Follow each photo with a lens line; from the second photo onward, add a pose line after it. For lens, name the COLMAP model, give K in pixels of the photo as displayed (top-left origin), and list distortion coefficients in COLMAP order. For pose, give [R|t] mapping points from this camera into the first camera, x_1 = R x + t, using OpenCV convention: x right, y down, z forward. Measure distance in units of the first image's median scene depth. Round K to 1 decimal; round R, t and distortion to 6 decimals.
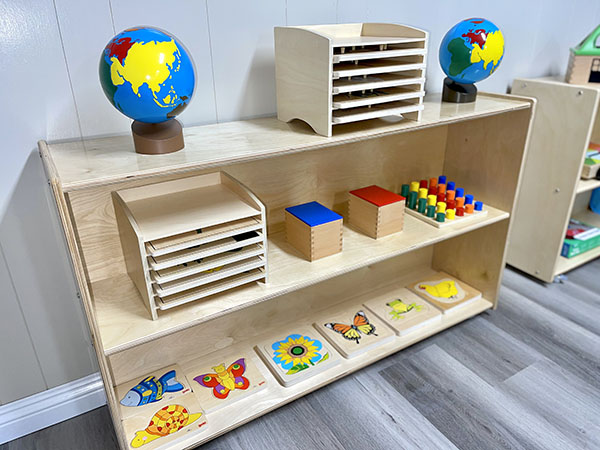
lens RADIAL K [[451.7, 0, 298.0], [0, 451.7, 226.5], [0, 0, 1]] dist [0.096581, -0.139070]
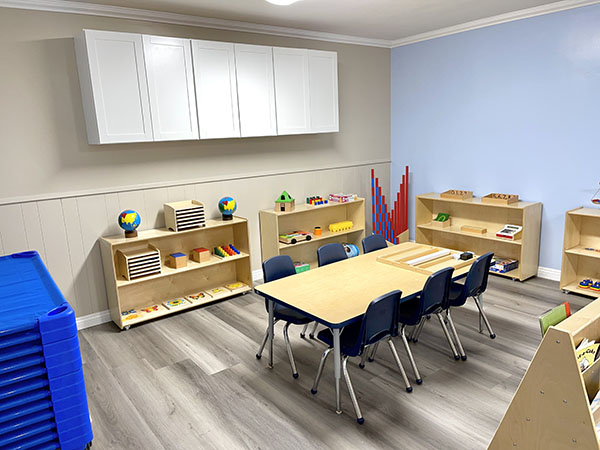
lens RADIAL K [[451.7, 0, 298.0], [0, 451.7, 226.5], [0, 0, 1]] dist [0.096581, -0.139070]
pose [[0.991935, -0.046696, 0.117836, 0.561021], [0.071144, 0.974525, -0.212697, 0.576377], [-0.104902, 0.219365, 0.969987, -2.529936]]
